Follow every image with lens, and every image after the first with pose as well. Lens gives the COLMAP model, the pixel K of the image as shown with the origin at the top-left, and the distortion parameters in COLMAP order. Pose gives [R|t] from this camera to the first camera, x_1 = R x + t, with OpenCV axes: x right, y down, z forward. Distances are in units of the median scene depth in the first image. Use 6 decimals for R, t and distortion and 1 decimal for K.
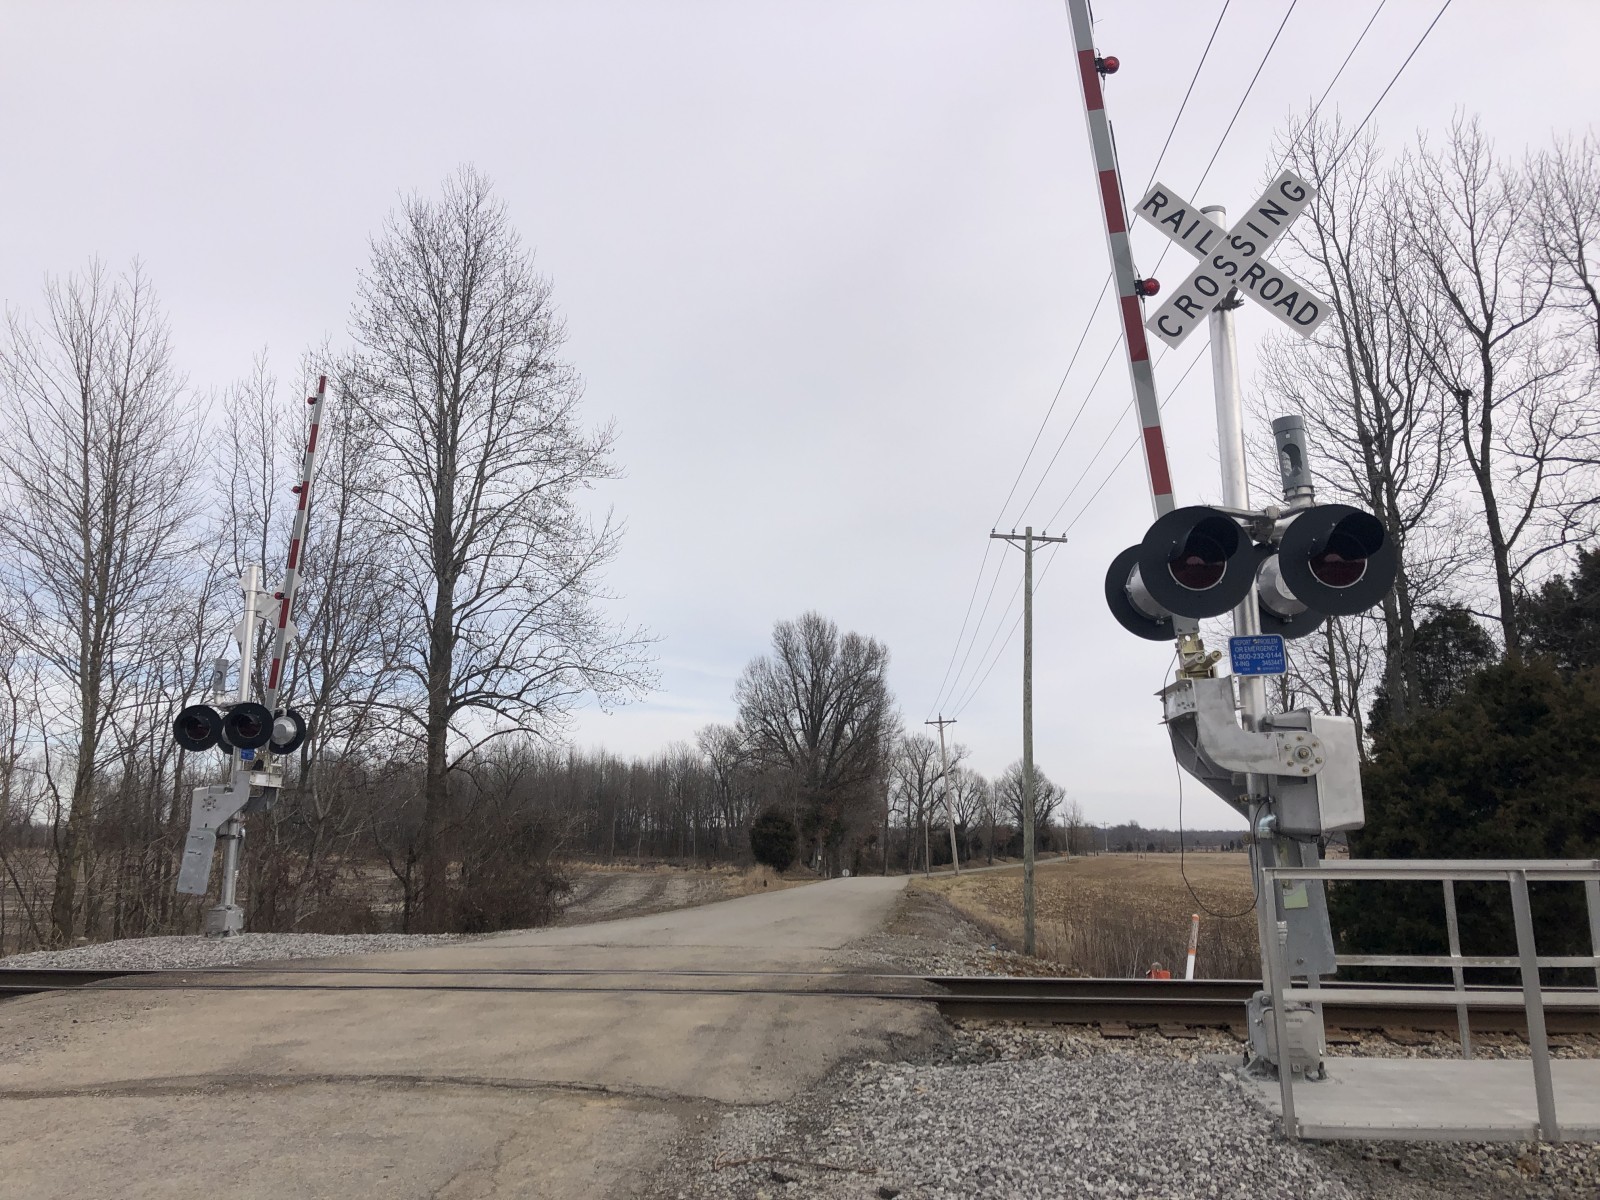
lens RADIAL K [[1325.9, 0, 790.0], [0, 1325.9, 551.8], [0, 0, 1]] dist [0.057866, -0.067433]
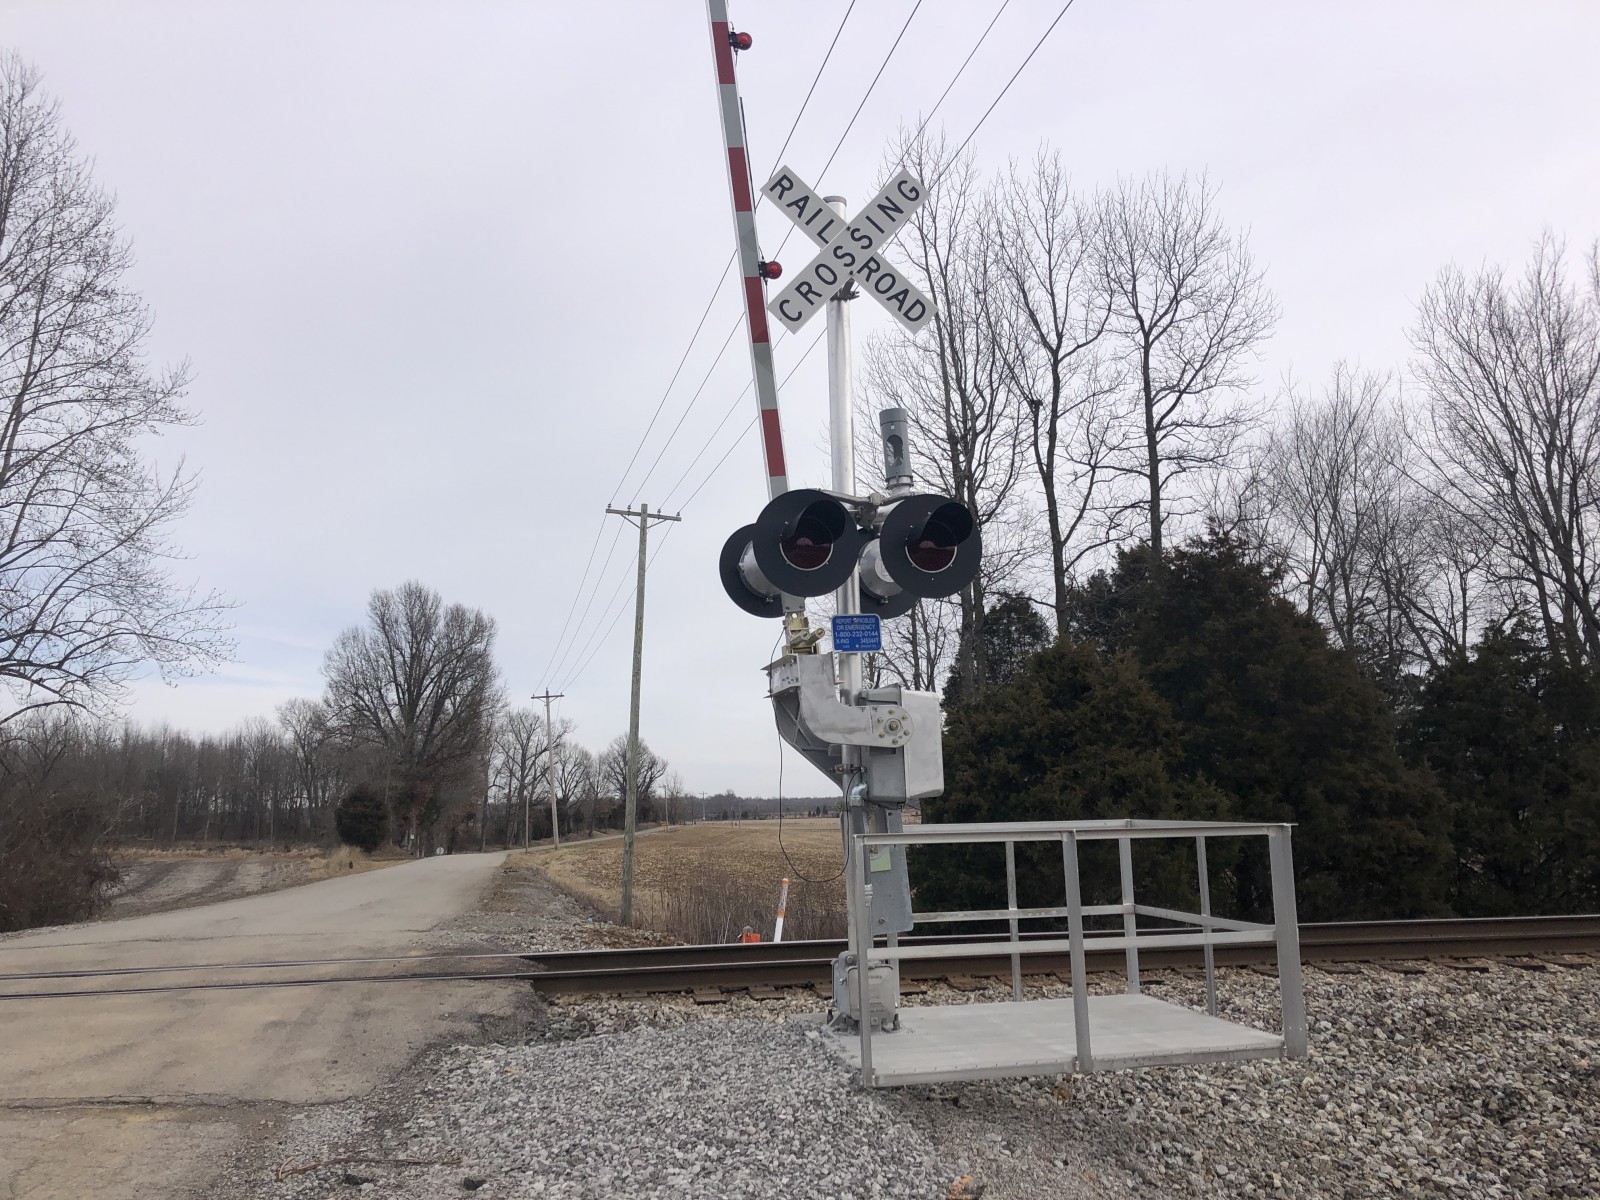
lens RADIAL K [[1325.9, 0, 818.2], [0, 1325.9, 587.0], [0, 0, 1]] dist [0.057866, -0.067433]
pose [[0.951454, 0.031539, 0.306171, 0.000710], [-0.045282, 0.998256, 0.037884, 0.002412], [-0.304442, -0.049909, 0.951222, 0.016888]]
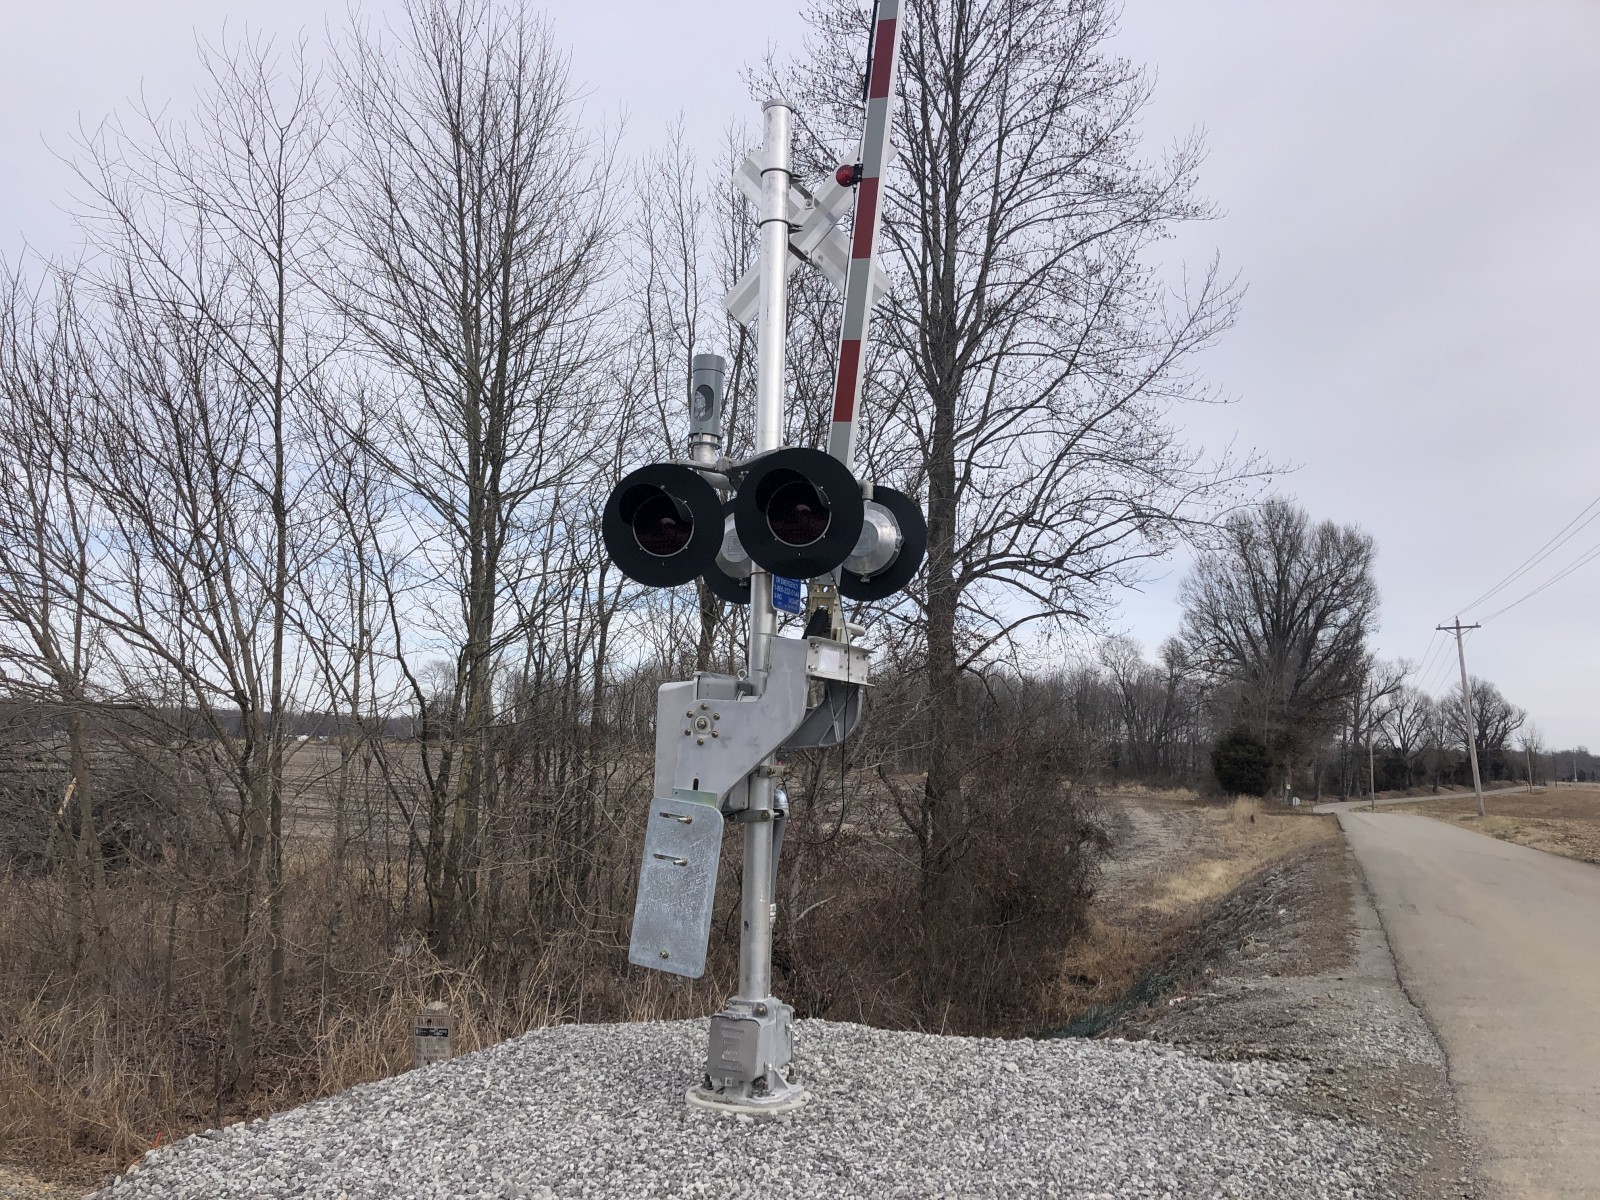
lens RADIAL K [[1325.9, 0, 801.0], [0, 1325.9, 541.2], [0, 0, 1]] dist [0.057866, -0.067433]
pose [[0.964099, -0.015433, -0.265093, -0.108699], [0.030513, 0.998136, 0.052860, 0.041722], [0.263783, -0.059051, 0.962773, 0.231327]]
